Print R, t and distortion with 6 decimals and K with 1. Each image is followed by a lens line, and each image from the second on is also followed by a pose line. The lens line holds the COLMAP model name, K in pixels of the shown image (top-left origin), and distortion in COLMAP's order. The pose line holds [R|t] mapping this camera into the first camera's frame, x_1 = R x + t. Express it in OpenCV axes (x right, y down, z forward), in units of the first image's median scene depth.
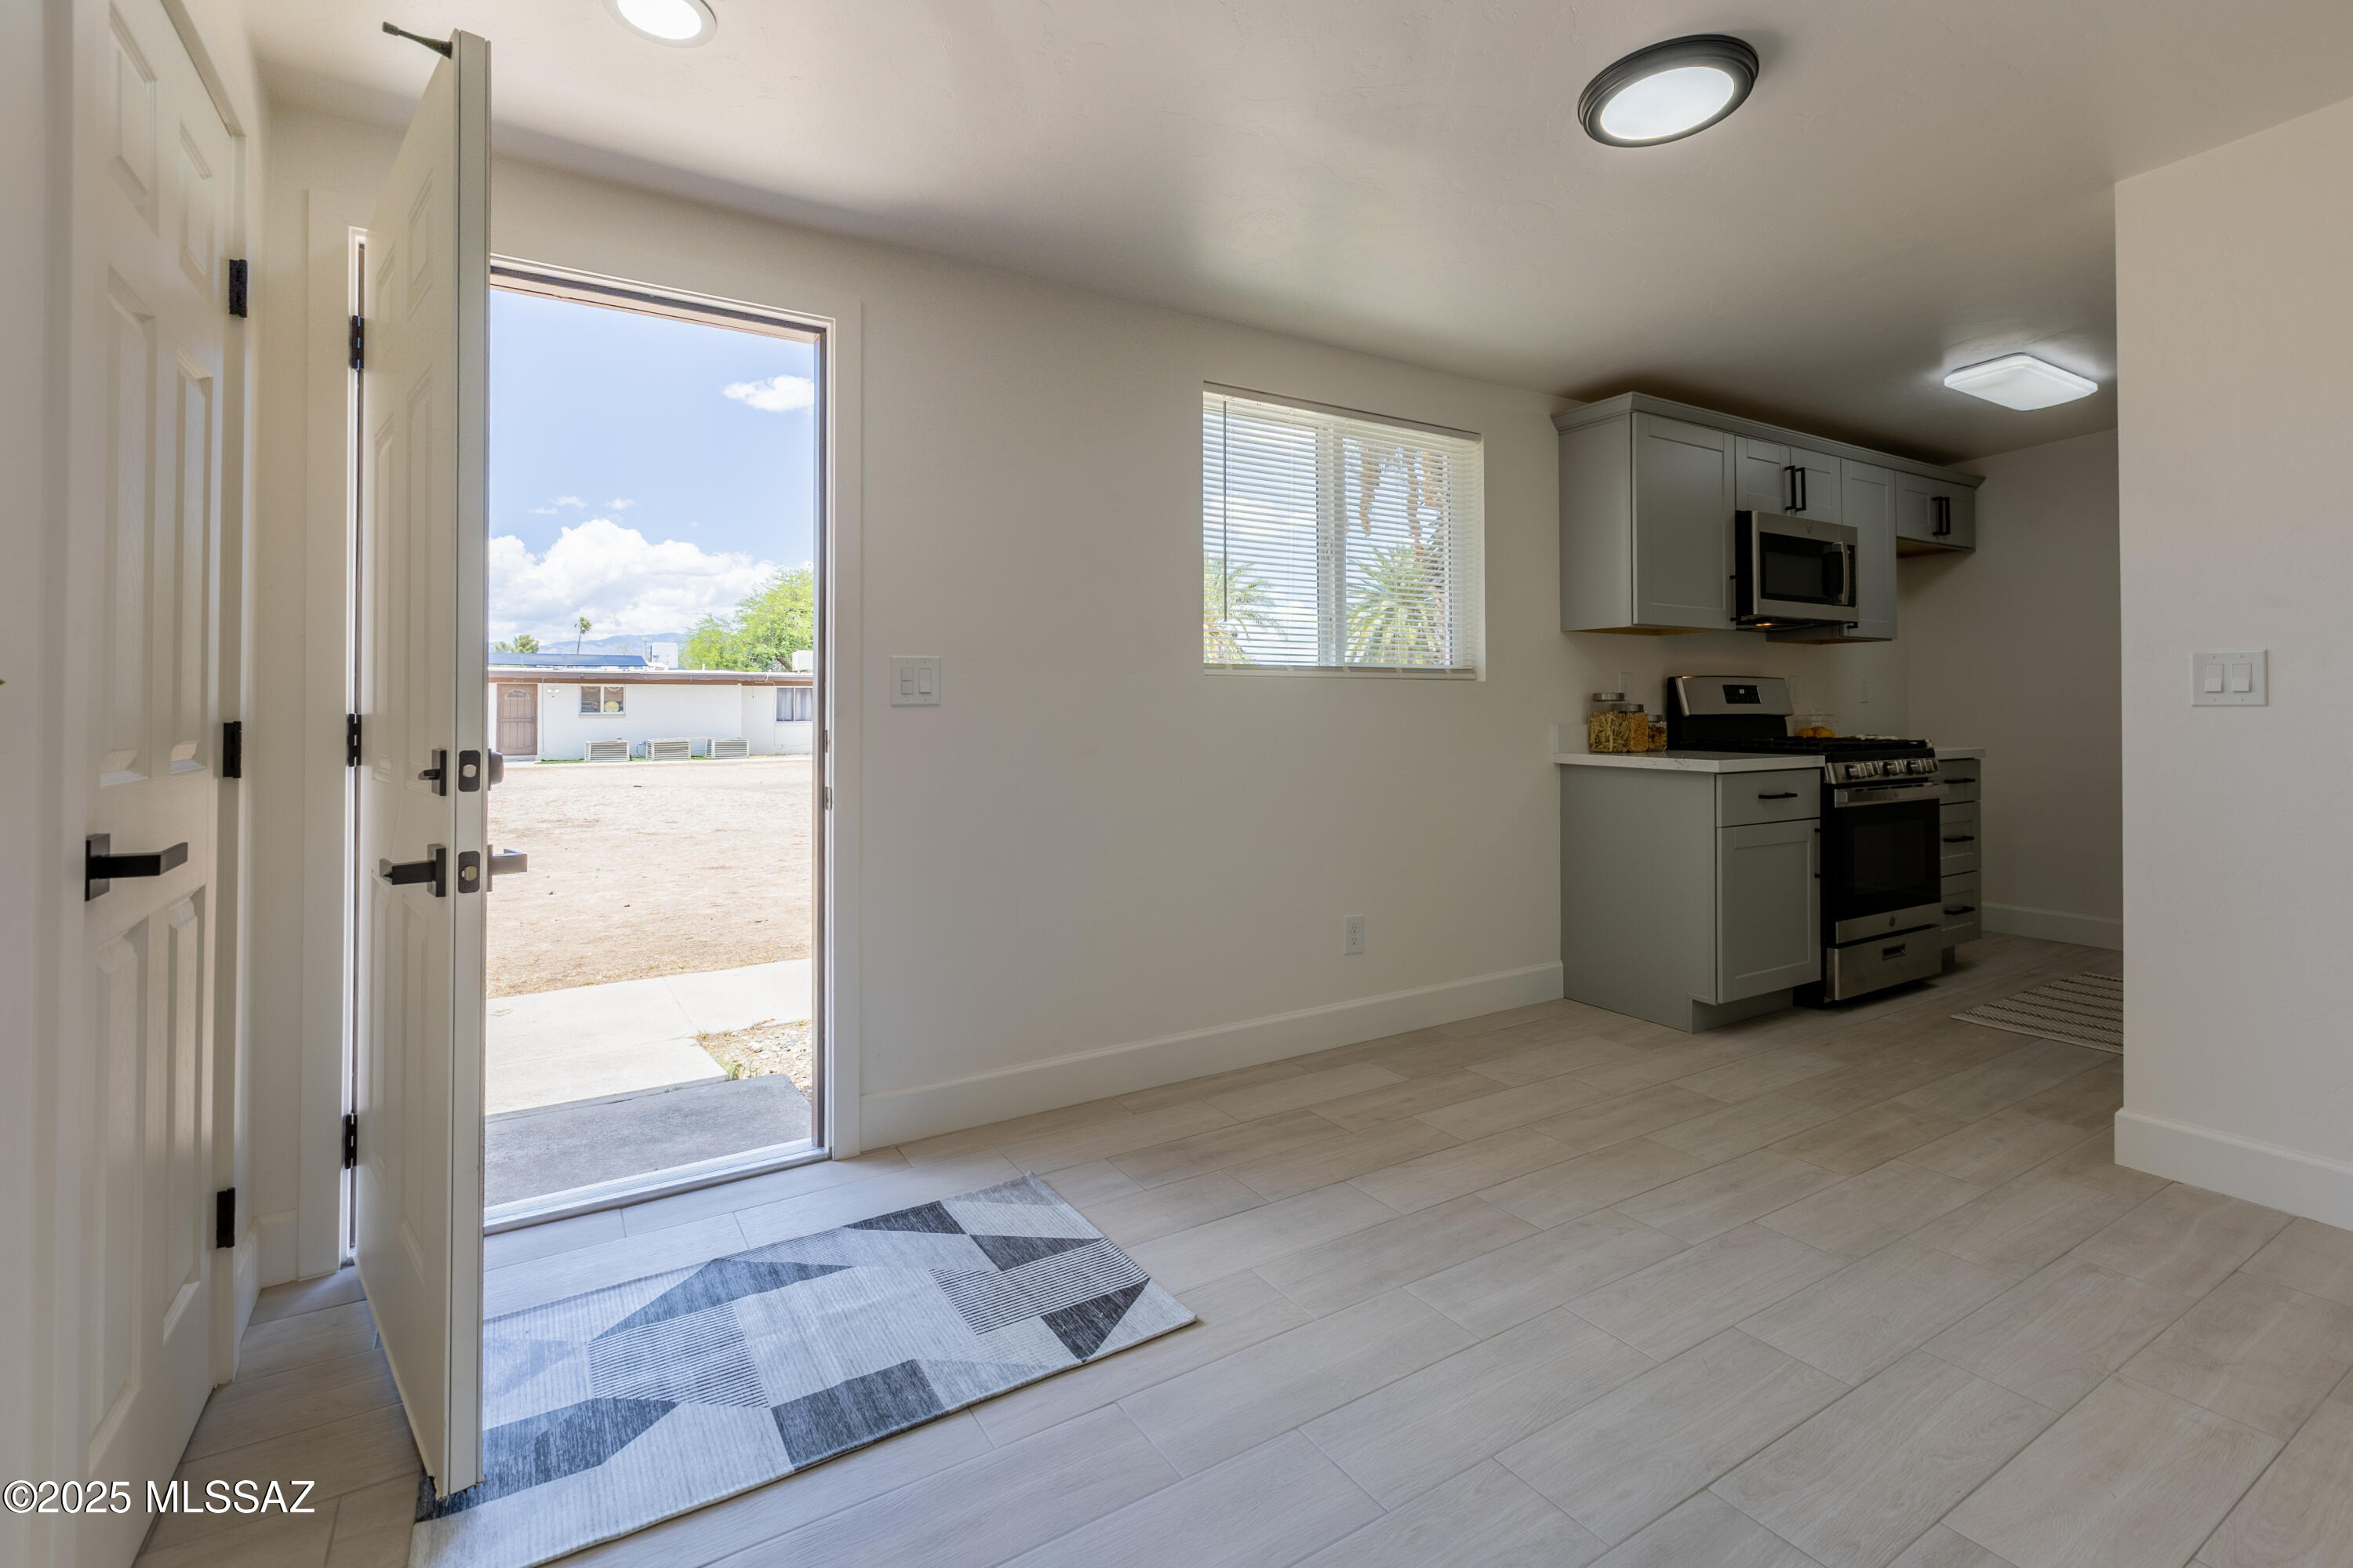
lens RADIAL K [[1050.7, 0, 1203.1], [0, 1050.7, 693.0], [0, 0, 1]] dist [0.005010, -0.002441]
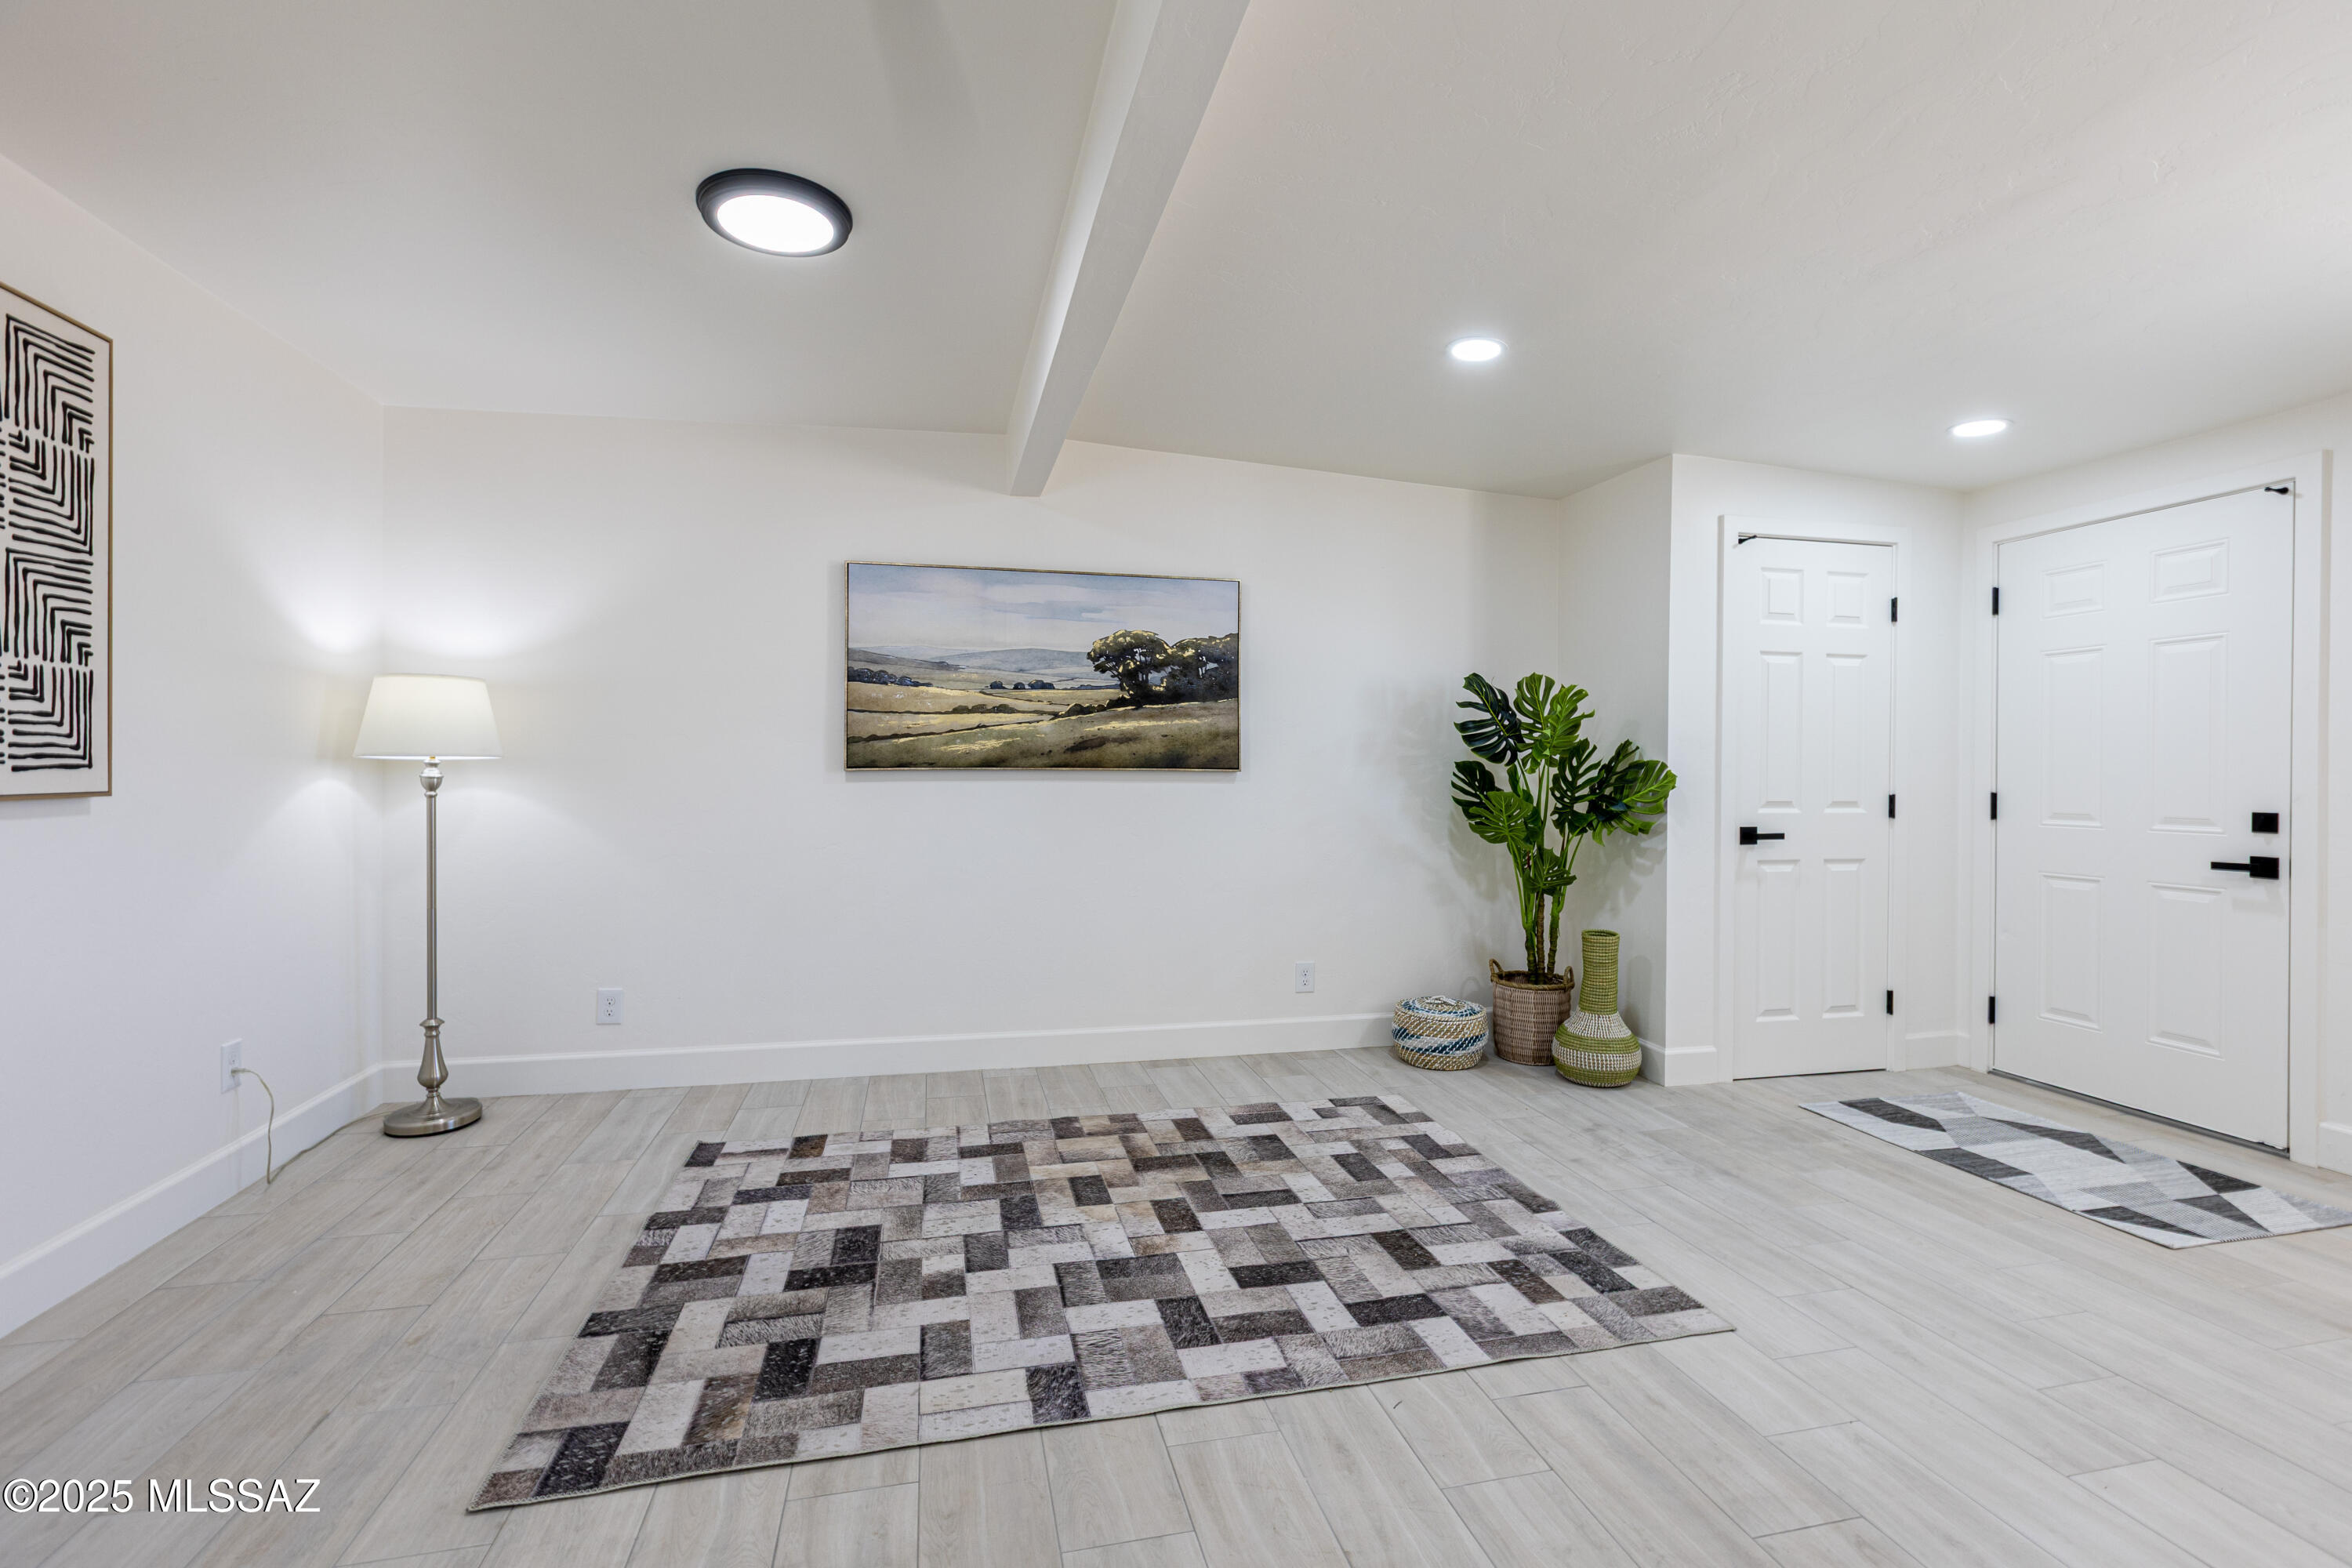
lens RADIAL K [[1050.2, 0, 1184.9], [0, 1050.2, 764.7], [0, 0, 1]] dist [0.005010, -0.002441]
pose [[-0.323527, -0.006250, -0.946198, 0.859636], [0.007529, 0.999930, -0.009179, -0.013825], [0.946189, -0.010094, -0.323457, 0.119870]]
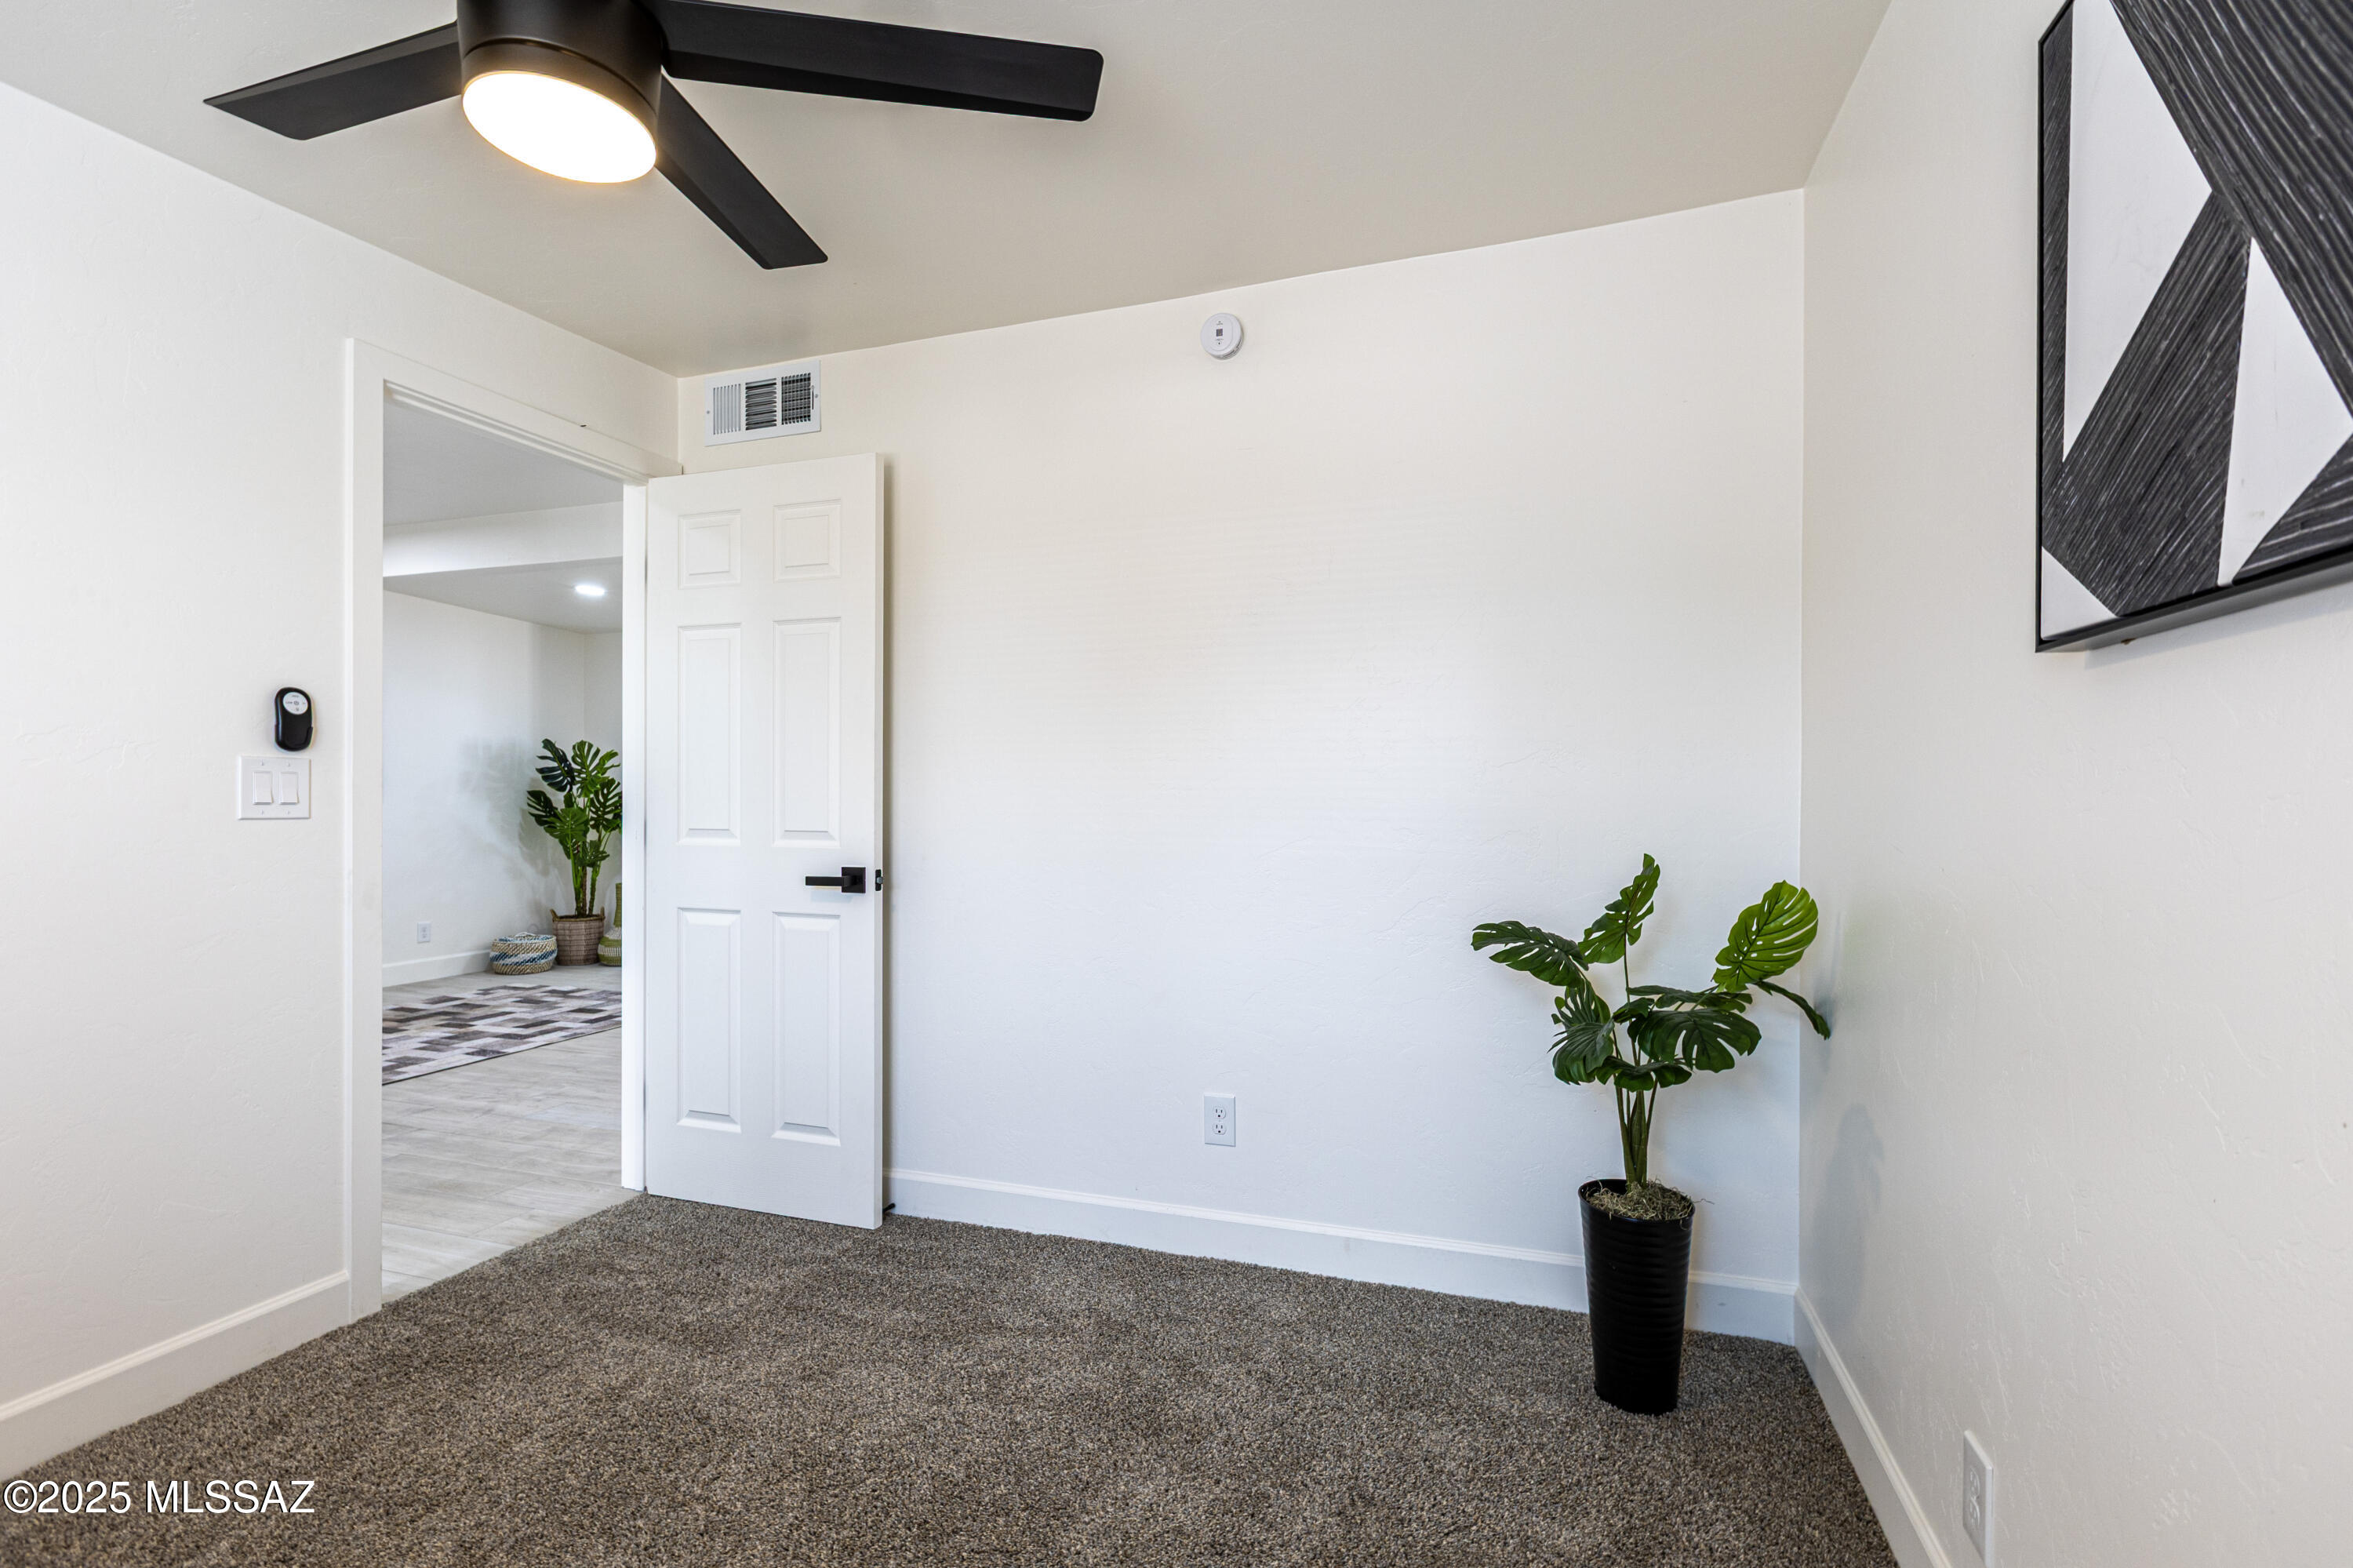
lens RADIAL K [[1050.7, 0, 1185.5], [0, 1050.7, 802.6], [0, 0, 1]] dist [0.005010, -0.002441]
pose [[0.630803, 0.008638, -0.775895, 1.893729], [0.005753, 0.999858, 0.015808, -0.027674], [0.775922, -0.014436, 0.630664, -0.251893]]
